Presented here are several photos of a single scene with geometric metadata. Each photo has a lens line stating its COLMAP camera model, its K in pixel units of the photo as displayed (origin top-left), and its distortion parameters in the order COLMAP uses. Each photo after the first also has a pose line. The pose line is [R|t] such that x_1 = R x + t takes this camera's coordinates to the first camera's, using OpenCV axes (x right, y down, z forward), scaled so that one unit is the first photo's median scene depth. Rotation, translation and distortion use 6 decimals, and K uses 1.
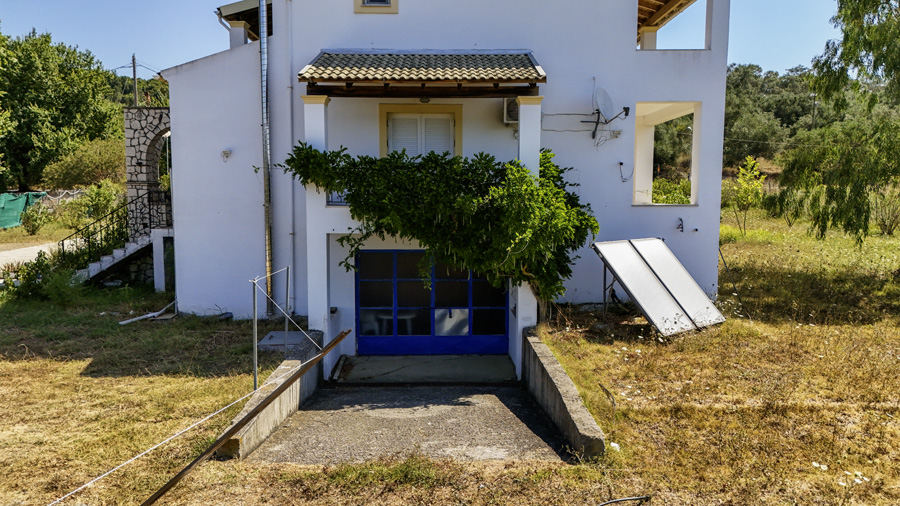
lens RADIAL K [[663.4, 0, 449.0], [0, 663.4, 249.8], [0, 0, 1]] dist [0.067286, -0.066456]
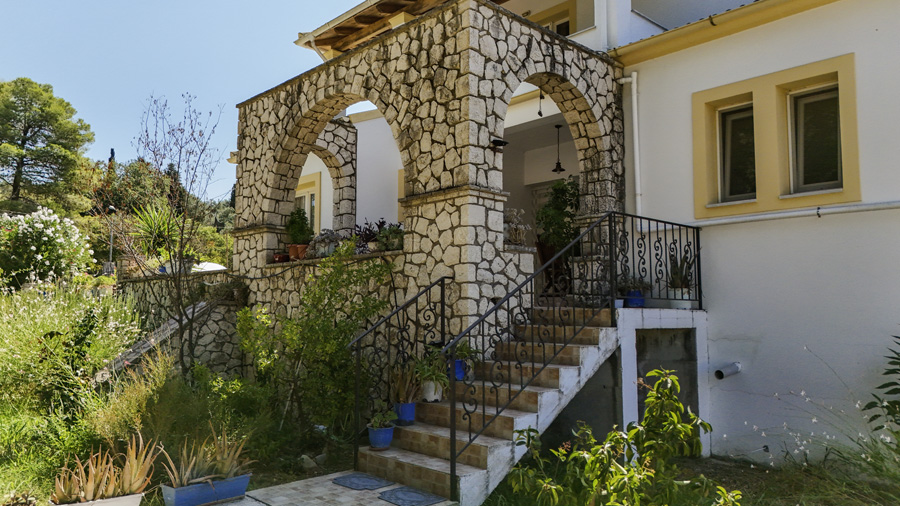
lens RADIAL K [[663.4, 0, 450.5], [0, 663.4, 258.2], [0, 0, 1]] dist [0.067286, -0.066456]
pose [[0.734856, 0.063170, 0.675275, -0.736962], [0.051409, 0.987600, -0.148332, -0.007533], [-0.676272, 0.143718, 0.722496, 0.750396]]
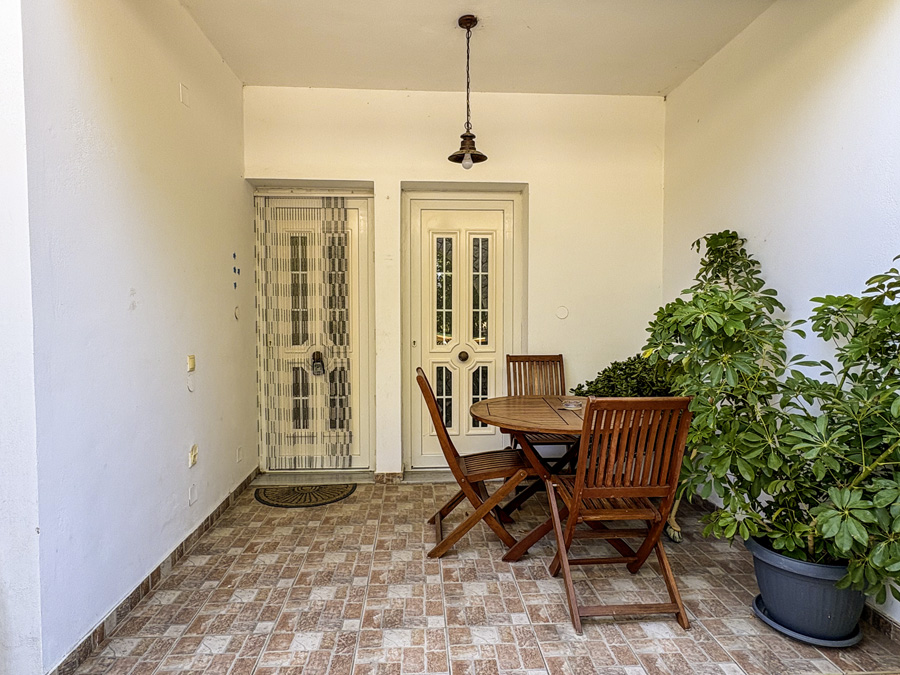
lens RADIAL K [[525.3, 0, 449.9], [0, 525.3, 336.8], [0, 0, 1]] dist [-0.001200, 0.001505]
pose [[-0.046118, -0.044453, 0.997946, -0.420670], [0.081993, 0.995470, 0.048131, -0.126251], [-0.995565, 0.084044, -0.042264, 1.131327]]
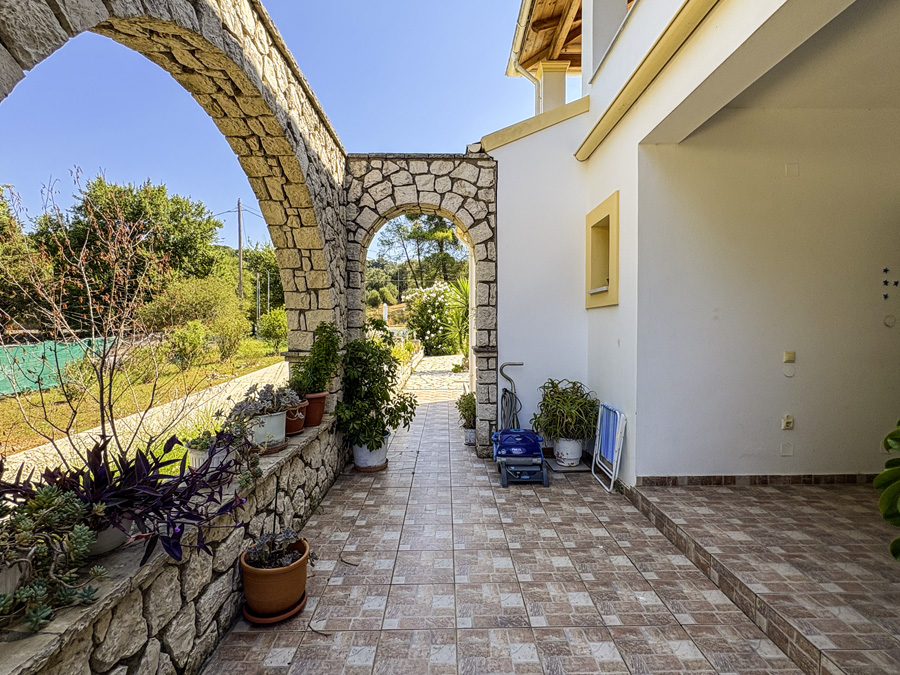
lens RADIAL K [[432.4, 0, 448.1], [0, 432.4, 337.2], [0, 0, 1]] dist [-0.002356, -0.000150]
pose [[0.999918, -0.003974, -0.012169, -0.402657], [0.003285, 0.998421, -0.056069, -0.115499], [0.012373, 0.056025, 0.998353, 1.016026]]
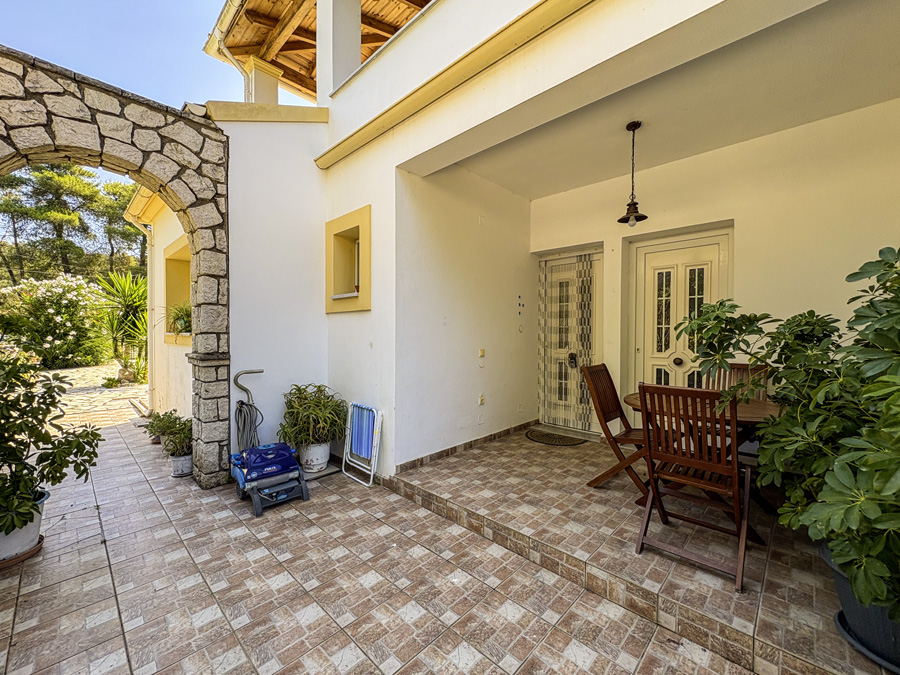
lens RADIAL K [[369.0, 0, 451.2], [0, 369.0, 337.9], [0, 0, 1]] dist [-0.001815, 0.000089]
pose [[0.700498, -0.007628, 0.713613, -0.430464], [0.054700, 0.997575, -0.043031, -0.117562], [-0.711555, 0.069178, 0.699217, 1.060063]]
